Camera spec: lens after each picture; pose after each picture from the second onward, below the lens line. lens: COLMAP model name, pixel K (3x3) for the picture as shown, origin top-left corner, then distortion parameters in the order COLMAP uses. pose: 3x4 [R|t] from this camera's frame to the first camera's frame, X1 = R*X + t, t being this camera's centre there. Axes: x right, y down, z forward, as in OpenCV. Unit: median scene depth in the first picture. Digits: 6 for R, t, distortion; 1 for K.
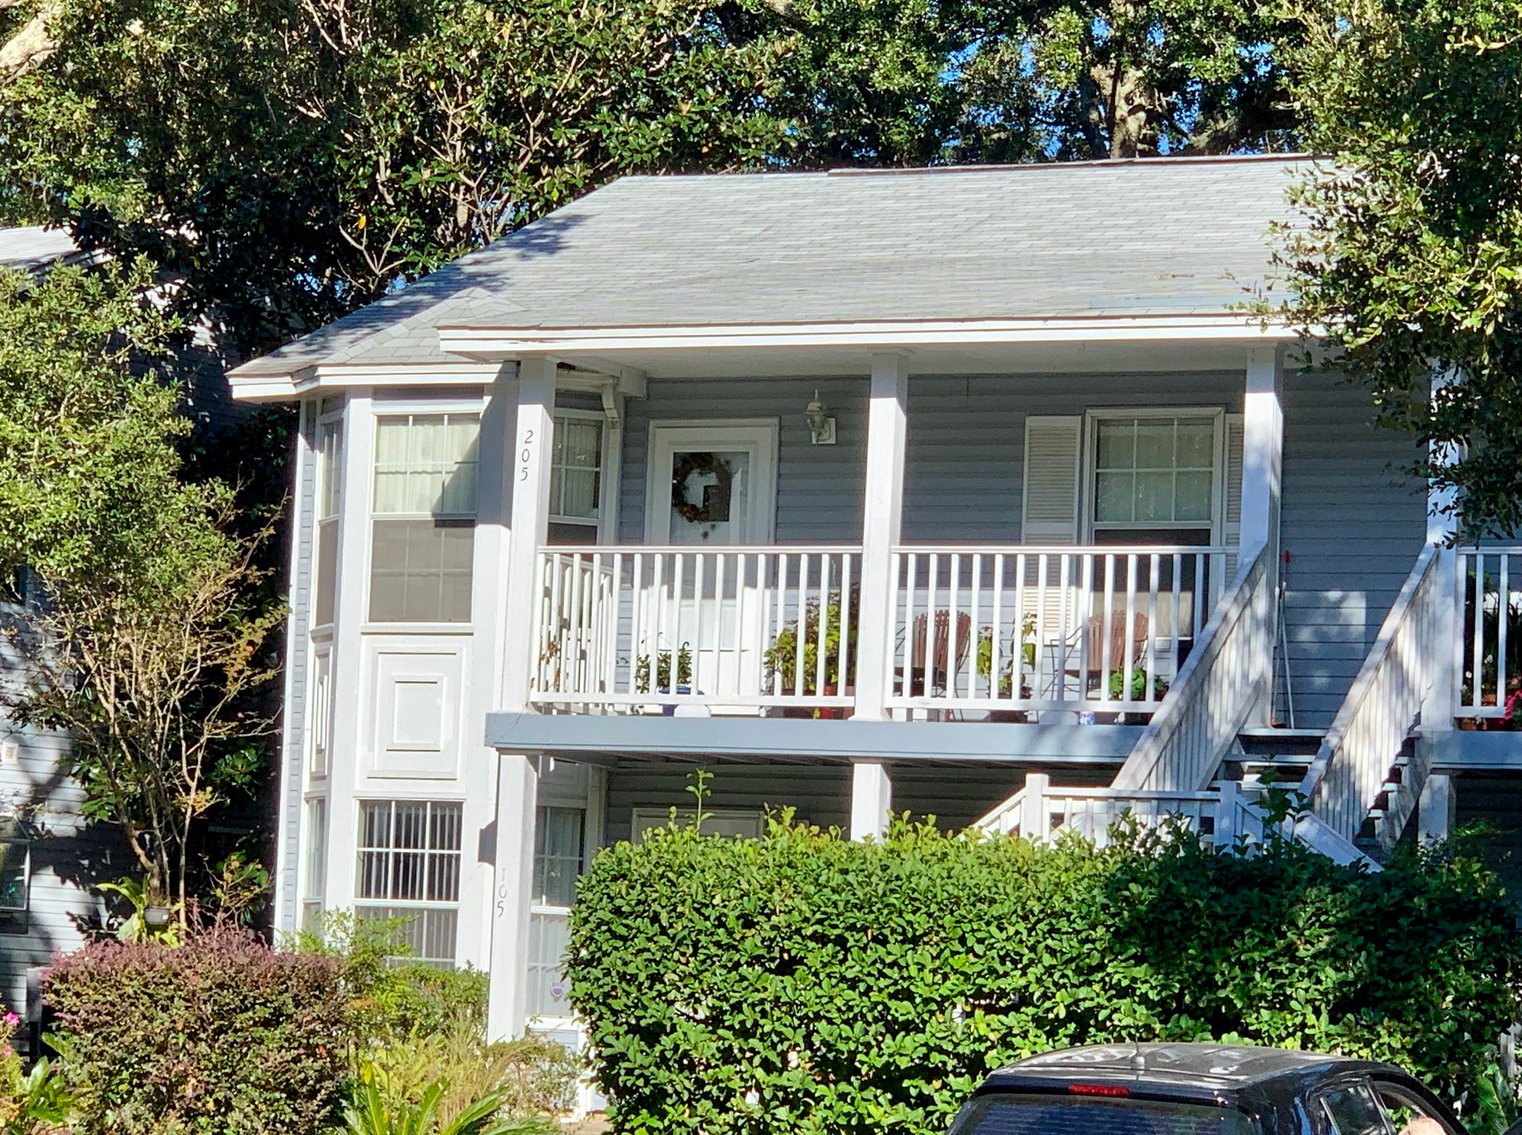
lens RADIAL K [[4740.5, 0, 761.0], [0, 4740.5, 567.5], [0, 0, 1]] dist [-0.154073, 1.017298]
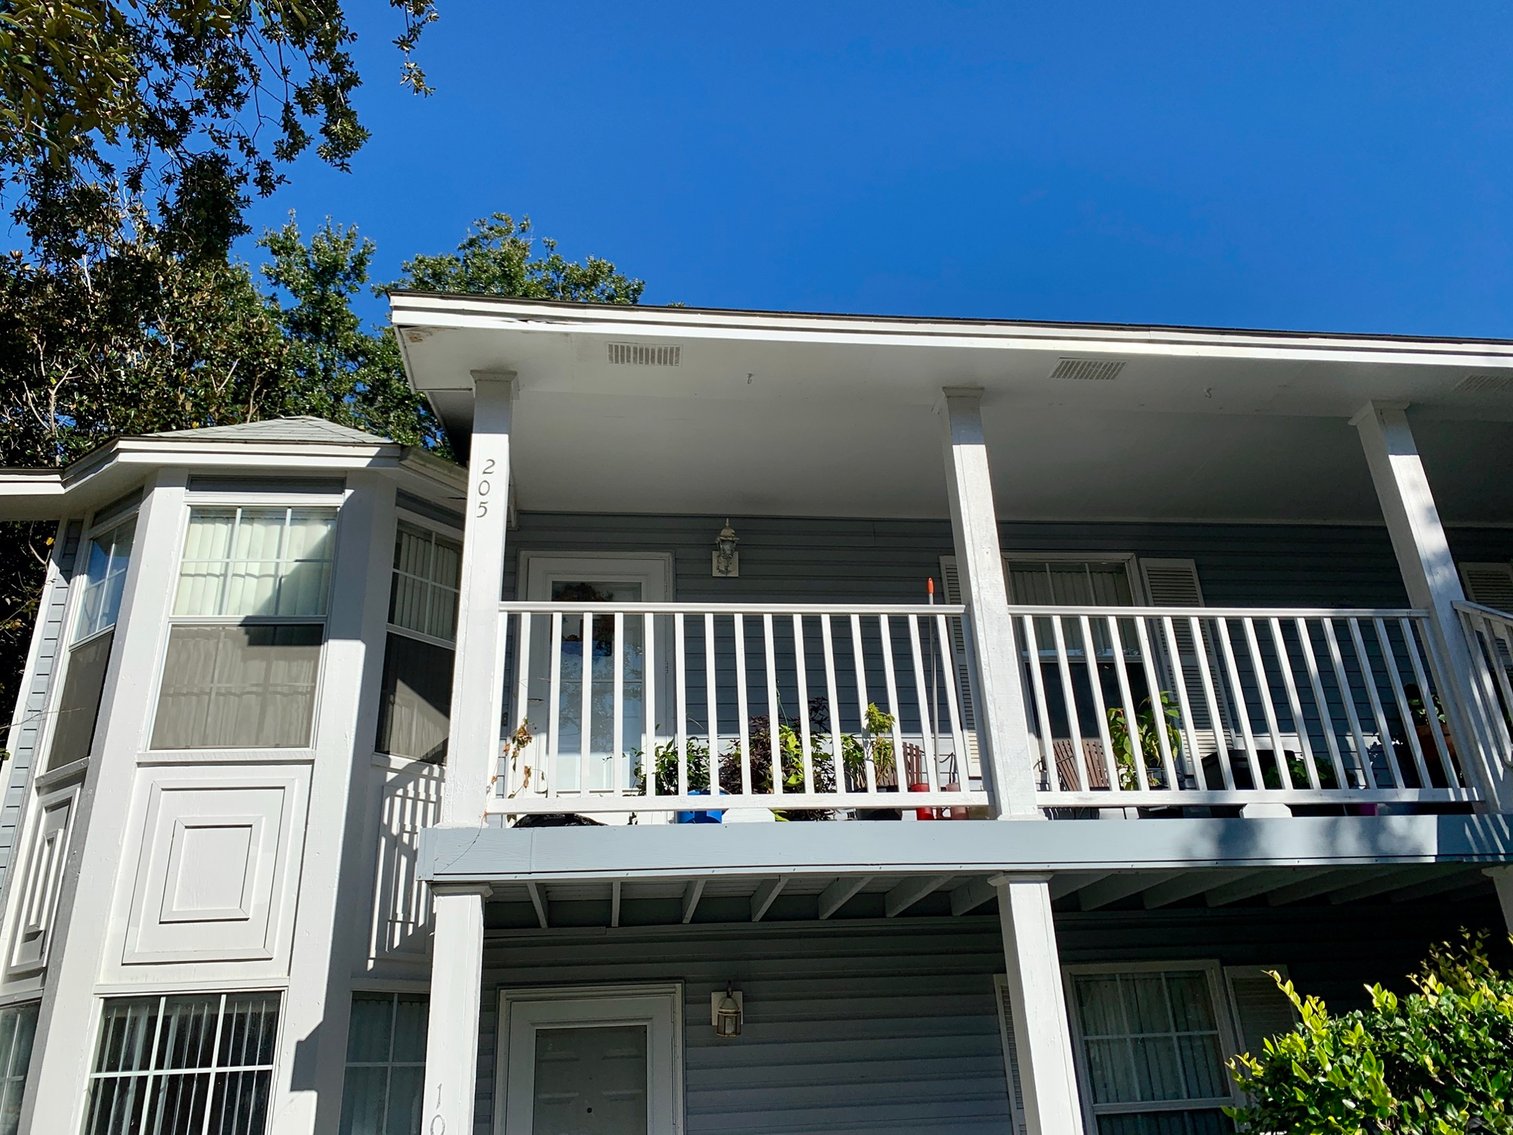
lens RADIAL K [[1142.4, 0, 756.5], [0, 1142.4, 567.5], [0, 0, 1]] dist [0.053769, -0.054392]
pose [[0.845957, 0.143682, 0.513530, -0.101029], [0.031966, 0.947620, -0.317796, 0.046424], [-0.532293, 0.285258, 0.797052, 0.798929]]
